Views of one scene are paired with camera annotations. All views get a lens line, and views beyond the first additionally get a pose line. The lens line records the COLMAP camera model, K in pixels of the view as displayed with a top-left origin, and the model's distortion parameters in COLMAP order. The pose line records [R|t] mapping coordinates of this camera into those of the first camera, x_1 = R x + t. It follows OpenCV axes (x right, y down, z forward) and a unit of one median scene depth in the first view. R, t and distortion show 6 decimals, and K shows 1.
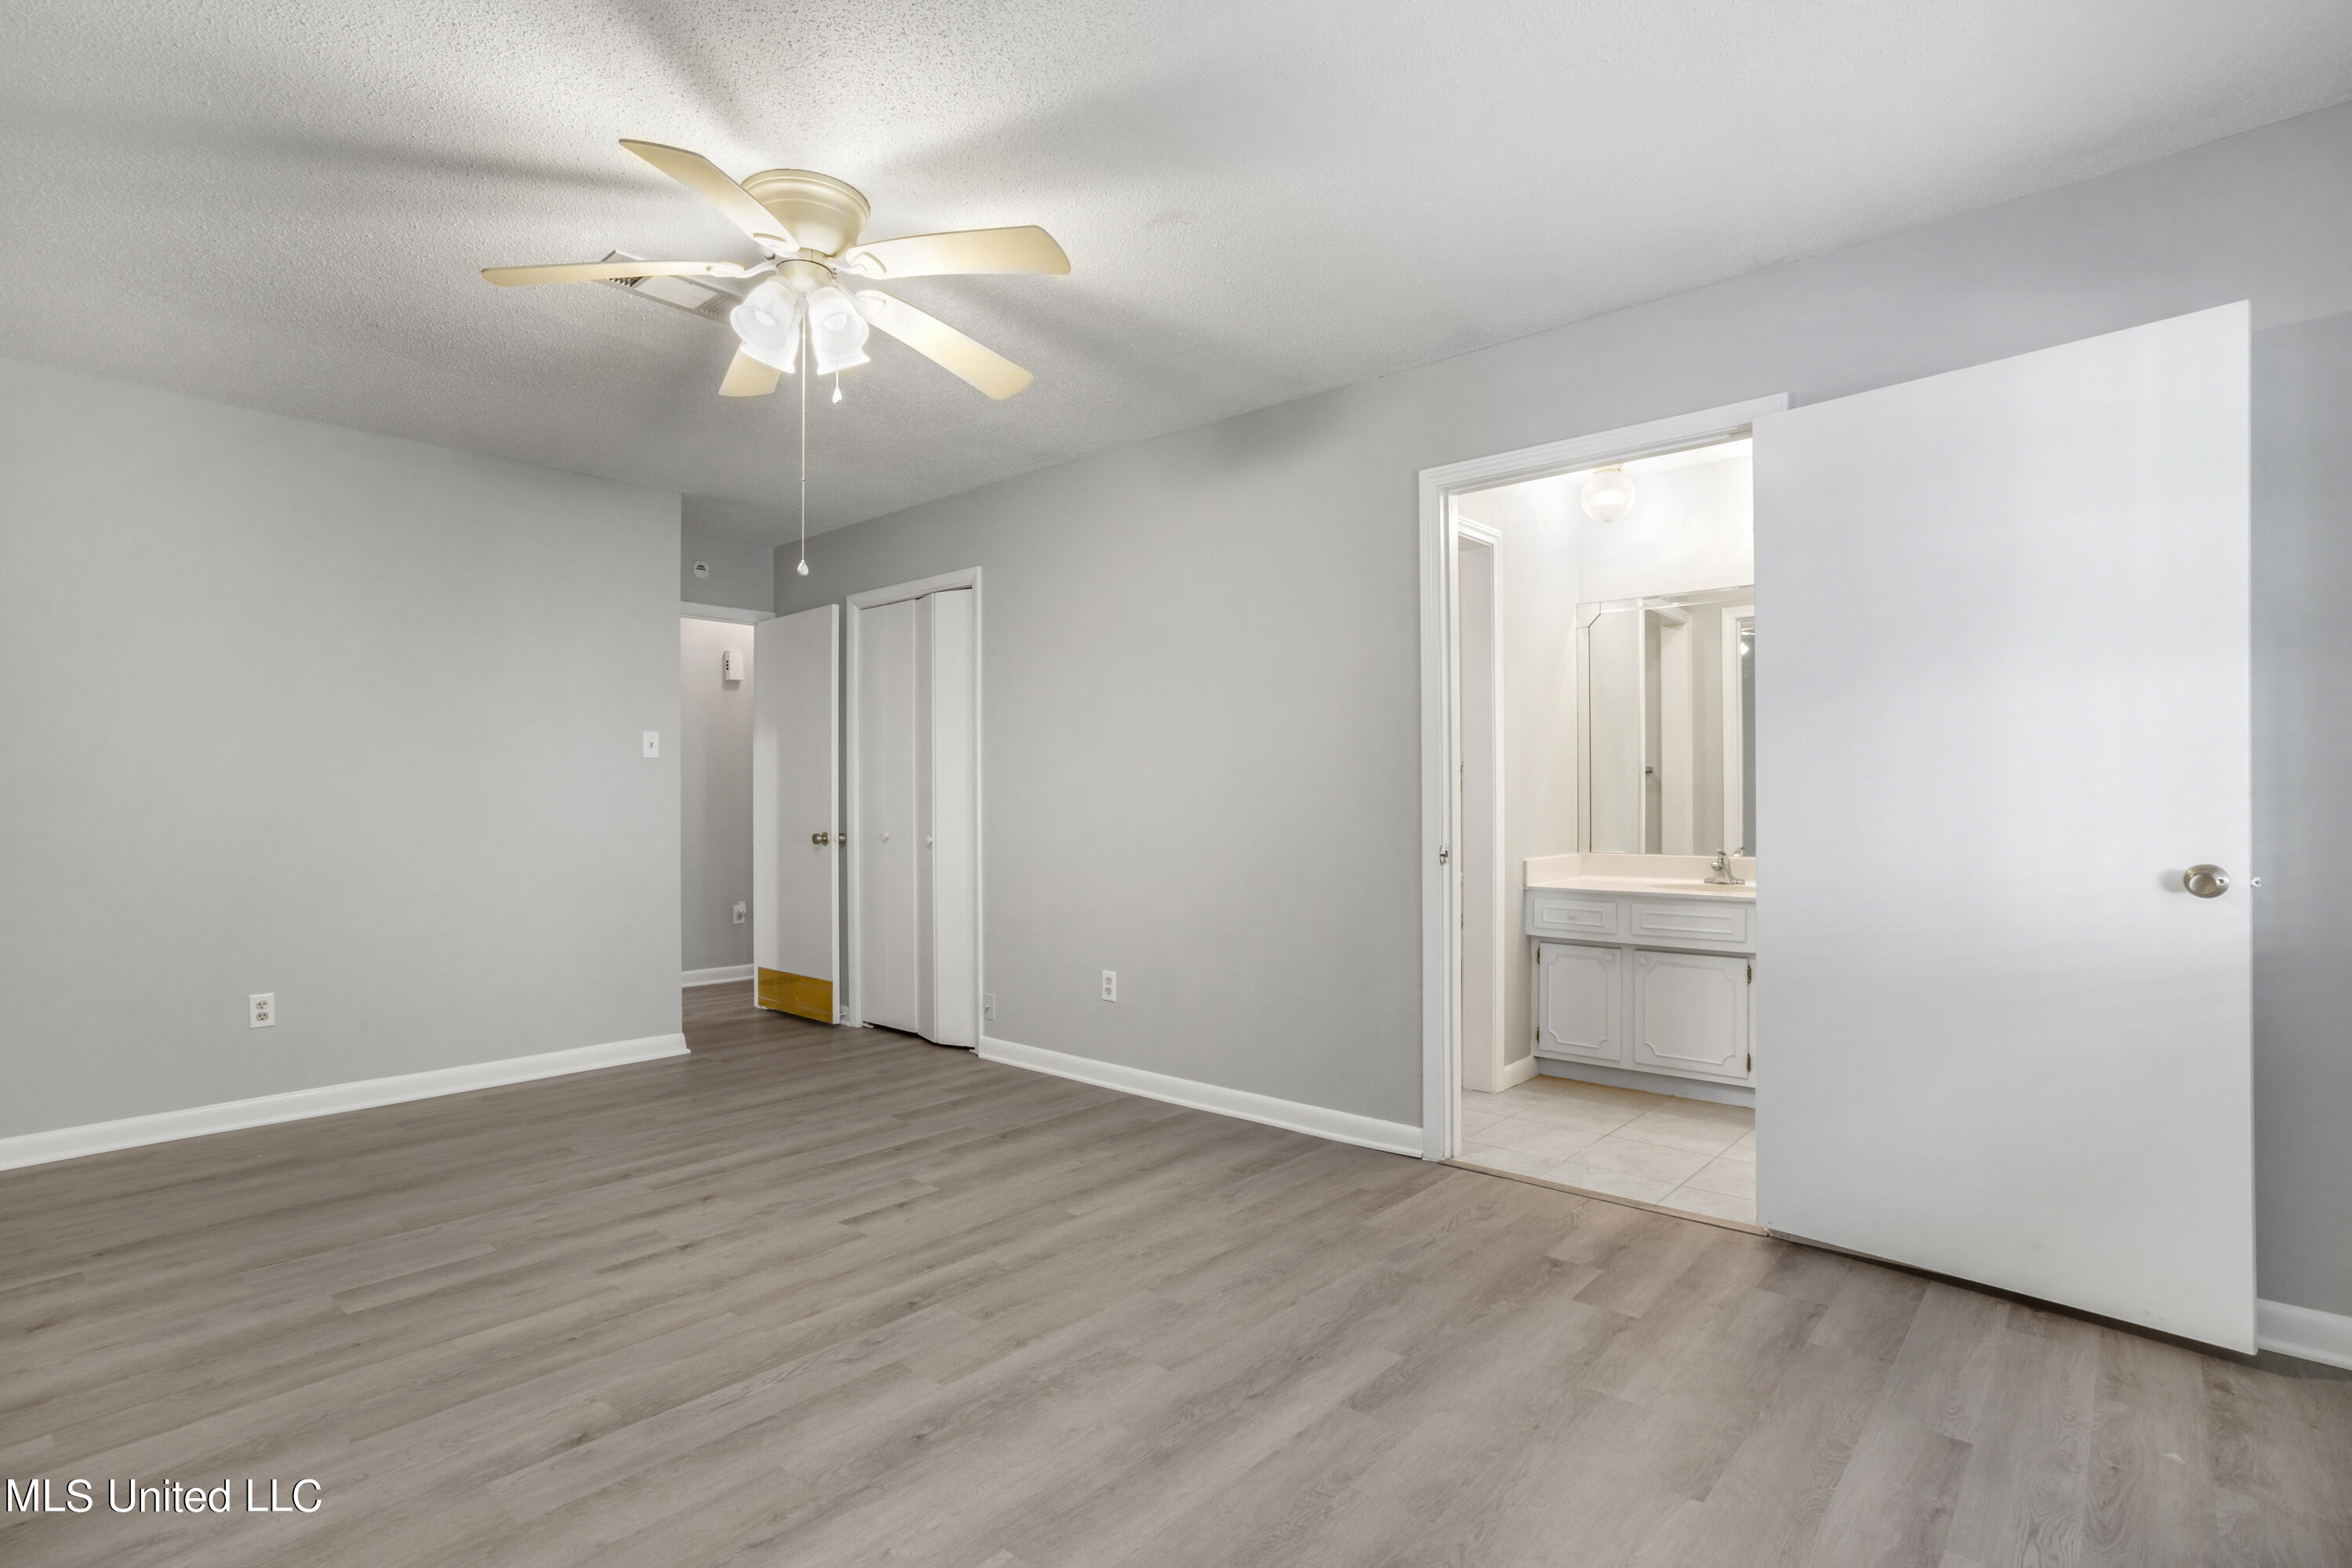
lens RADIAL K [[1143.2, 0, 1162.9], [0, 1143.2, 775.5], [0, 0, 1]] dist [-0.043862, 0.020943]
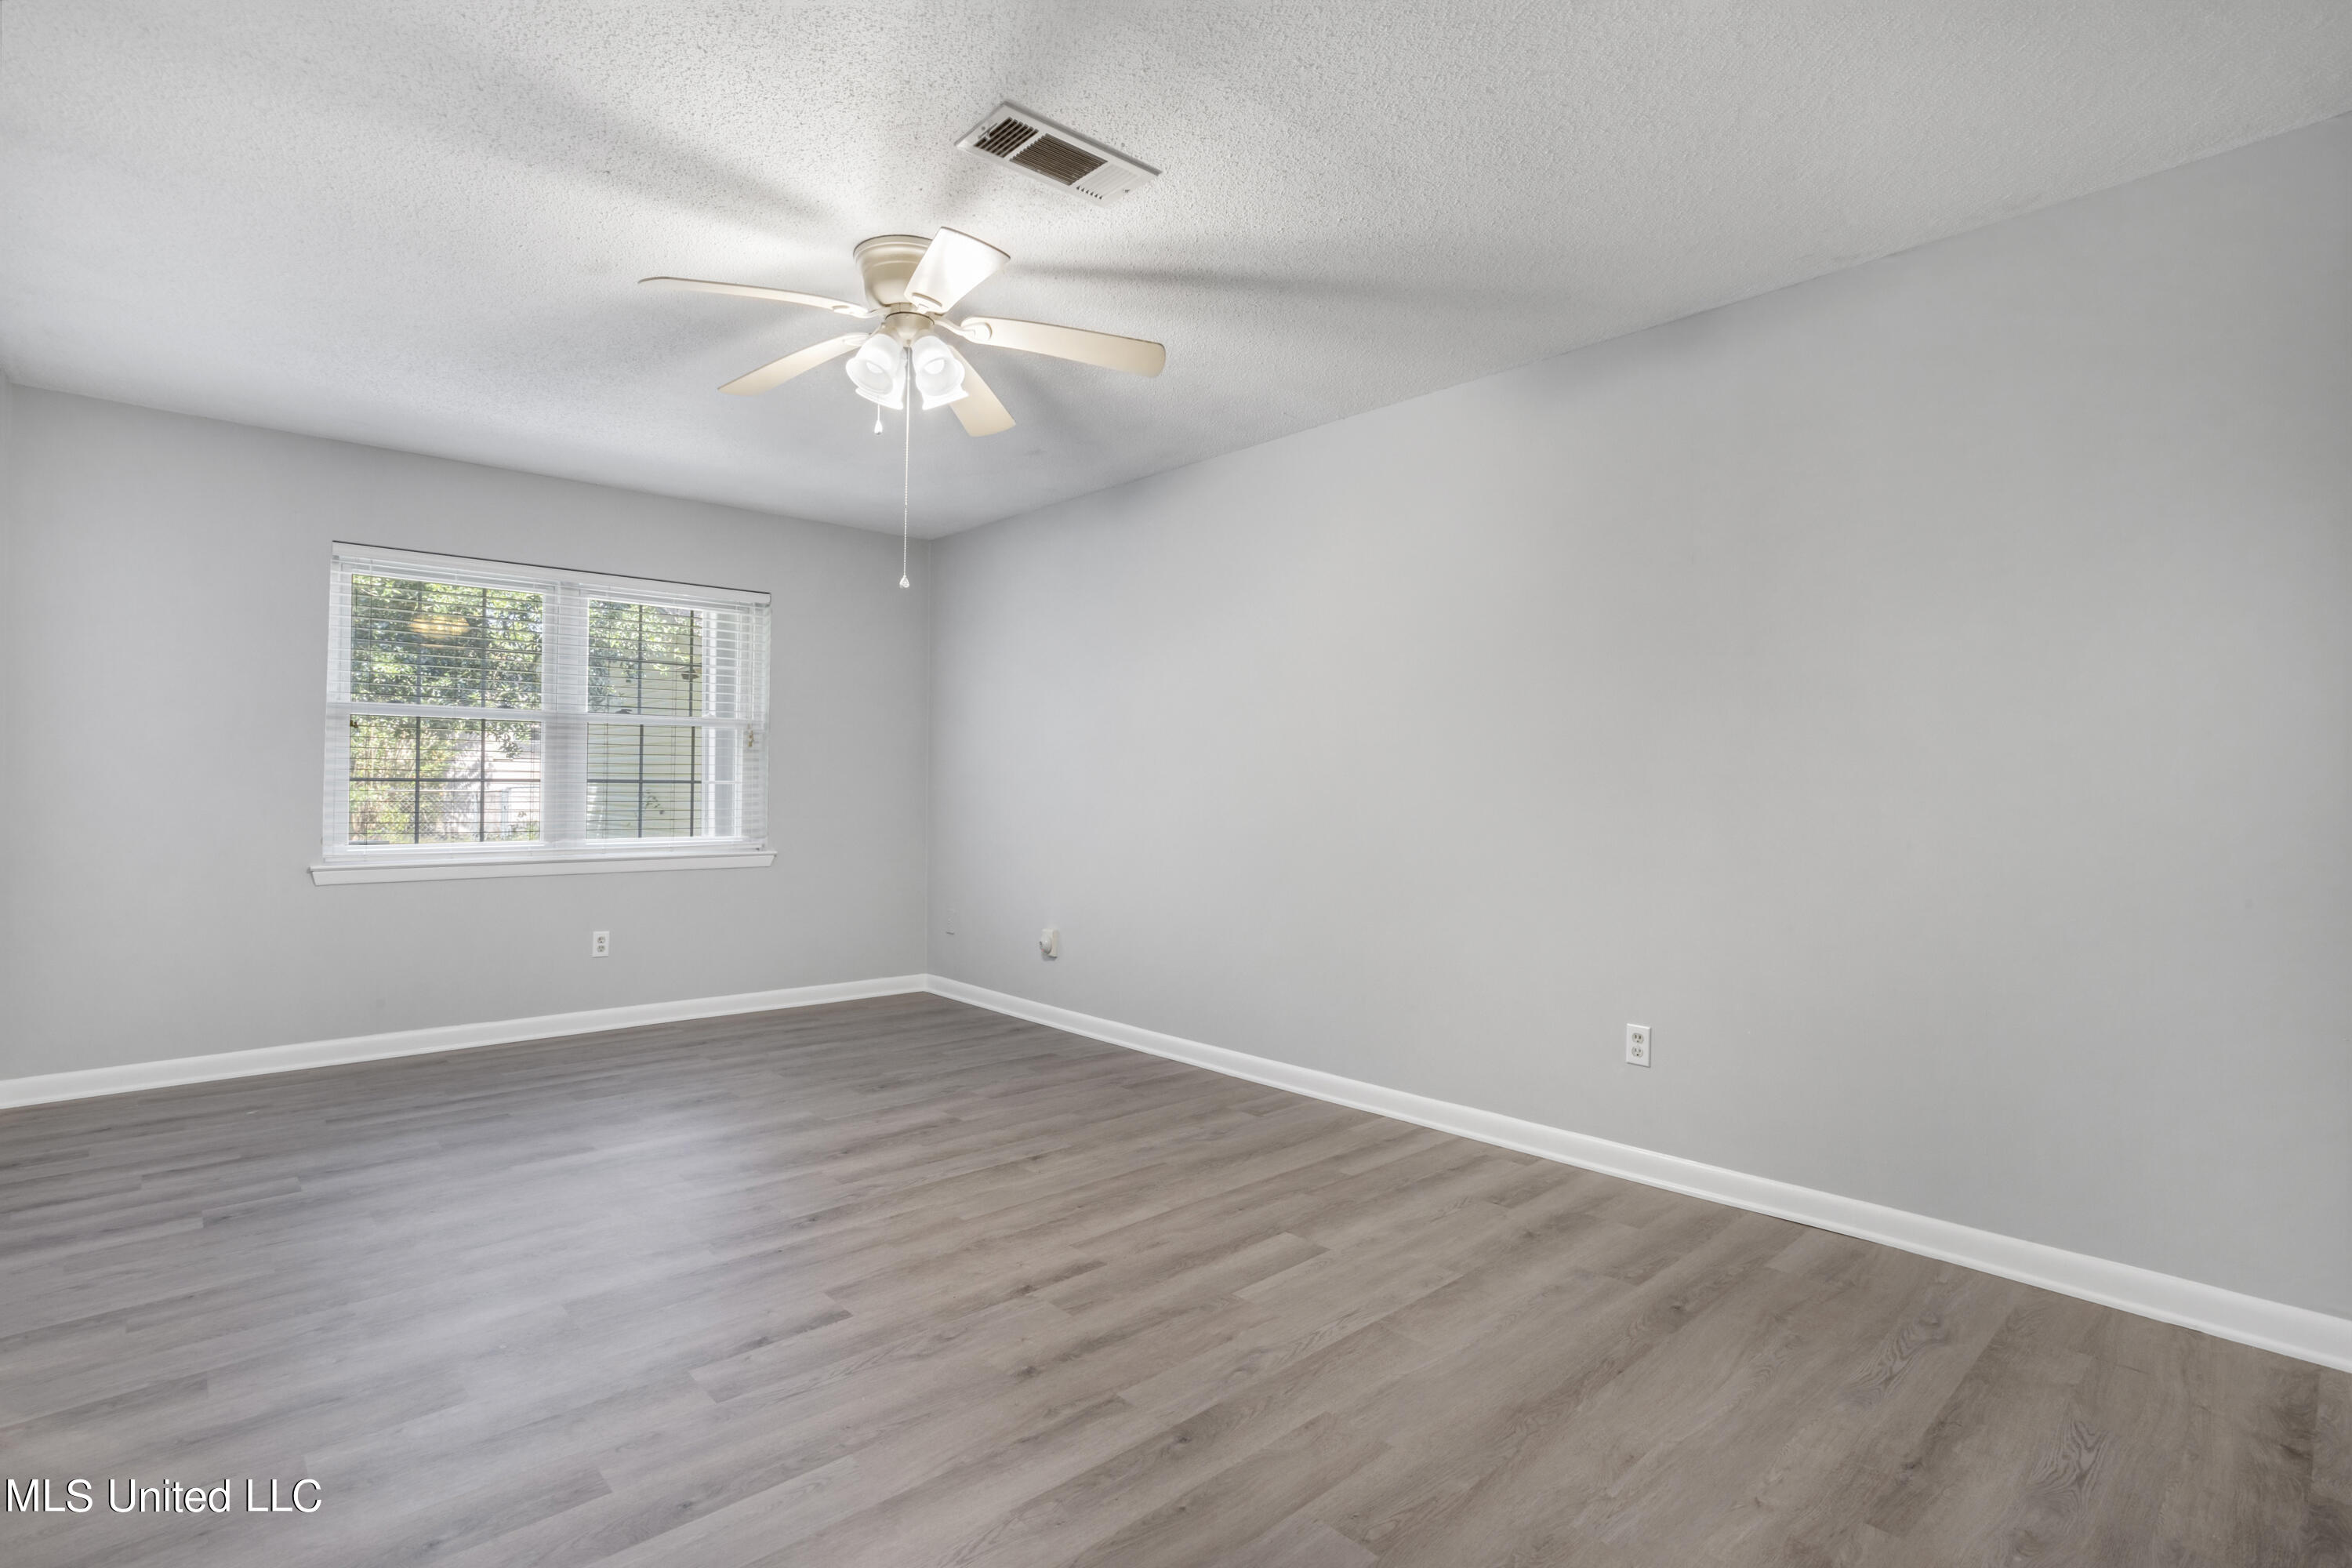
lens RADIAL K [[1143.2, 0, 1162.9], [0, 1143.2, 775.5], [0, 0, 1]] dist [-0.043862, 0.020943]
pose [[-0.993323, -0.004860, 0.115263, -0.688152], [-0.008864, 0.999374, -0.034249, 0.045204], [-0.115024, -0.035042, -0.992744, 2.062566]]
